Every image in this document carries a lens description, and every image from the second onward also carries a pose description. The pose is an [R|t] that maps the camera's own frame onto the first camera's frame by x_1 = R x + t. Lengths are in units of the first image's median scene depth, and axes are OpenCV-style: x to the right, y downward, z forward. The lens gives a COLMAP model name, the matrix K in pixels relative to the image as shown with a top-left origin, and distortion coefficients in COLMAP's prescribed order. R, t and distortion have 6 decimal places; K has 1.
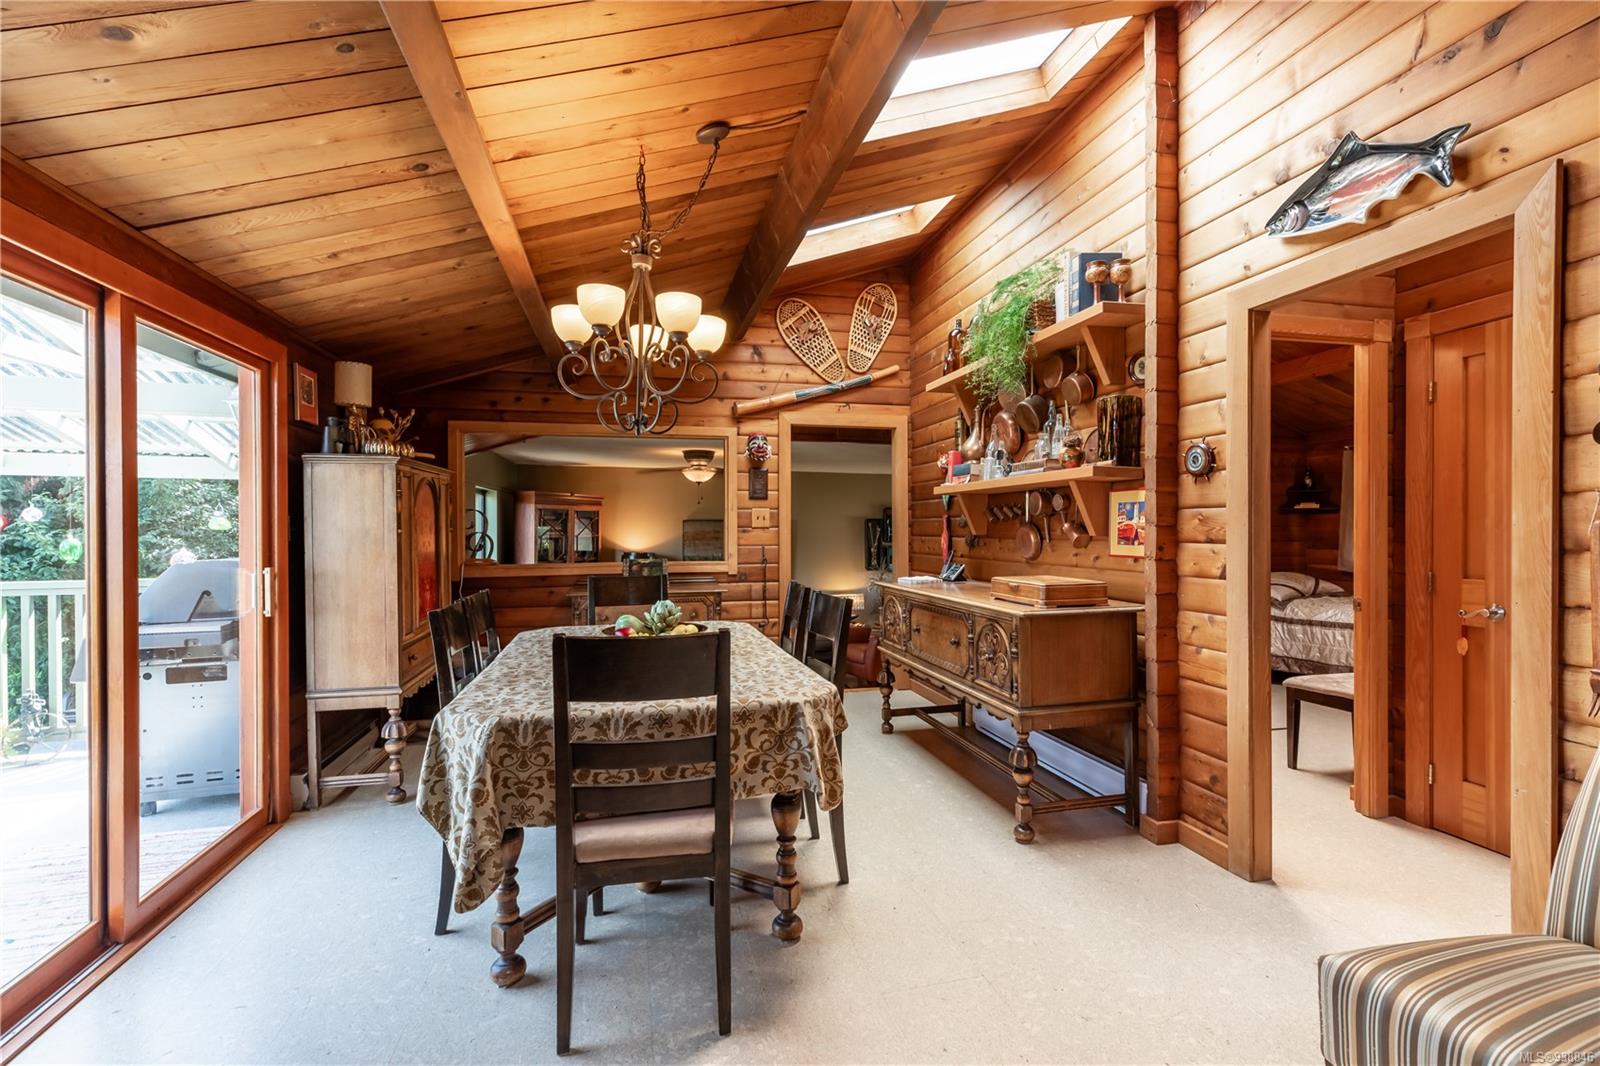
lens RADIAL K [[713.6, 0, 804.4], [0, 713.6, 530.7], [0, 0, 1]] dist [0.001002, 0.000294]
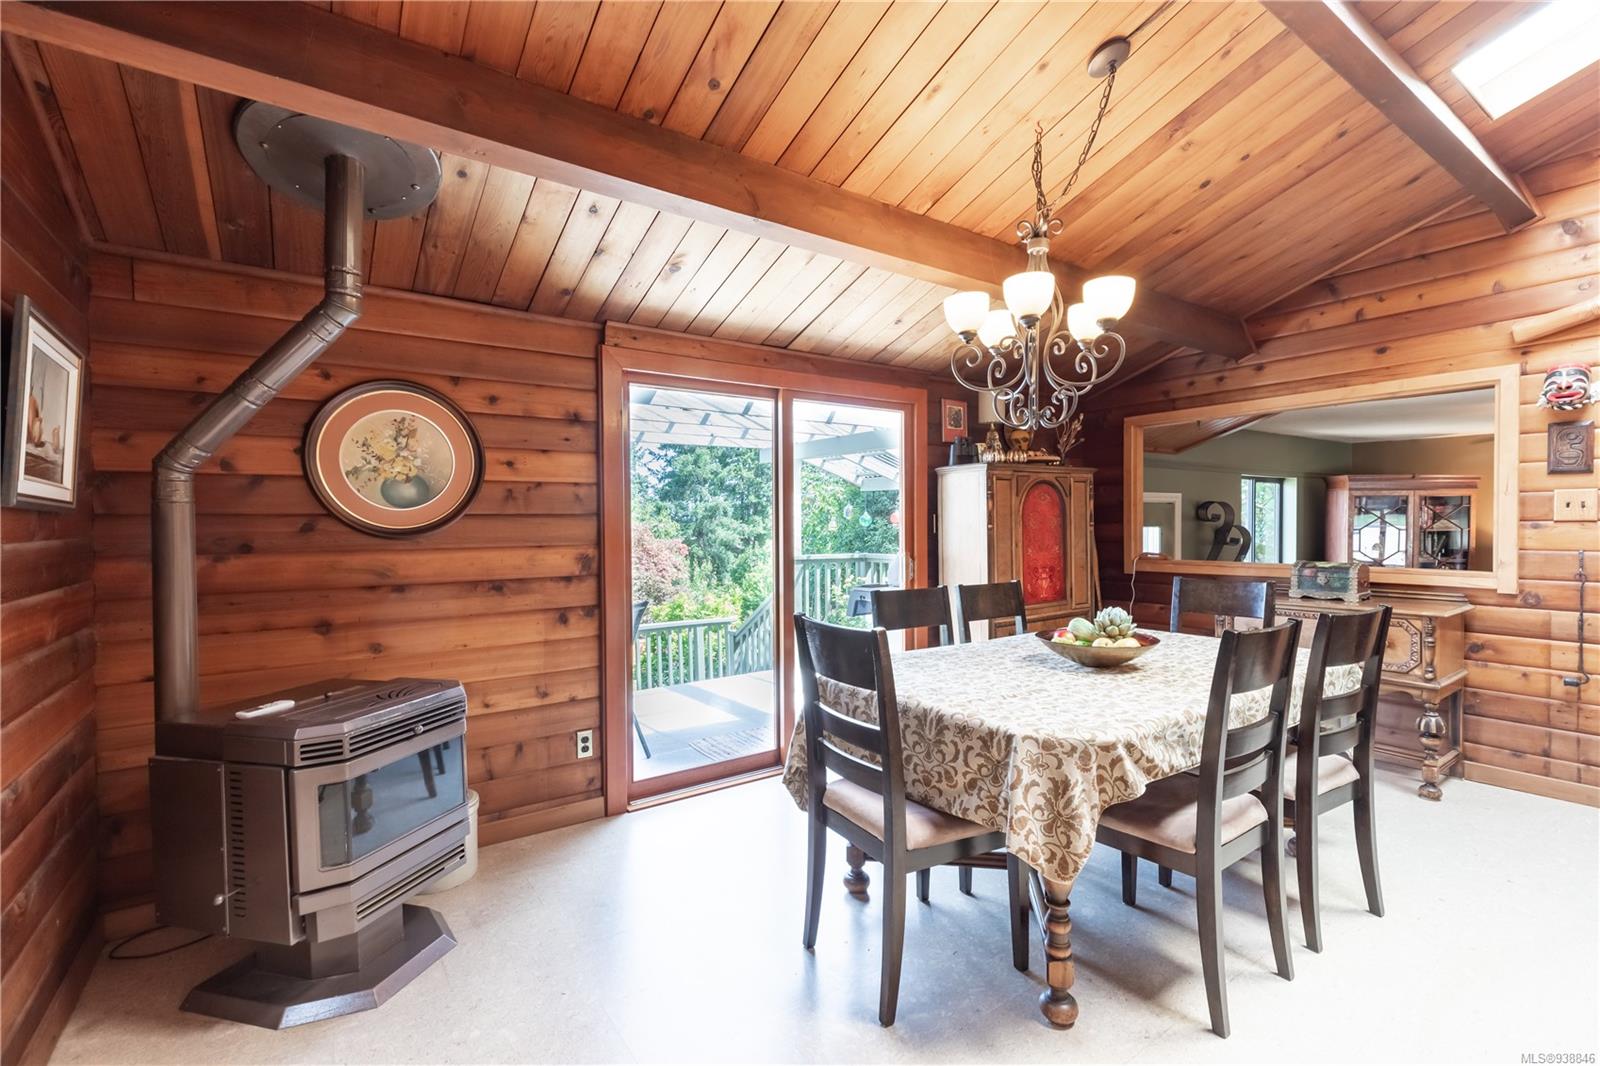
lens RADIAL K [[713.6, 0, 804.4], [0, 713.6, 530.7], [0, 0, 1]] dist [0.001002, 0.000294]
pose [[0.358507, 0.012445, -0.933444, 0.273351], [0.002449, 0.999895, 0.014271, -0.006496], [0.933524, -0.007402, 0.358438, 0.180569]]
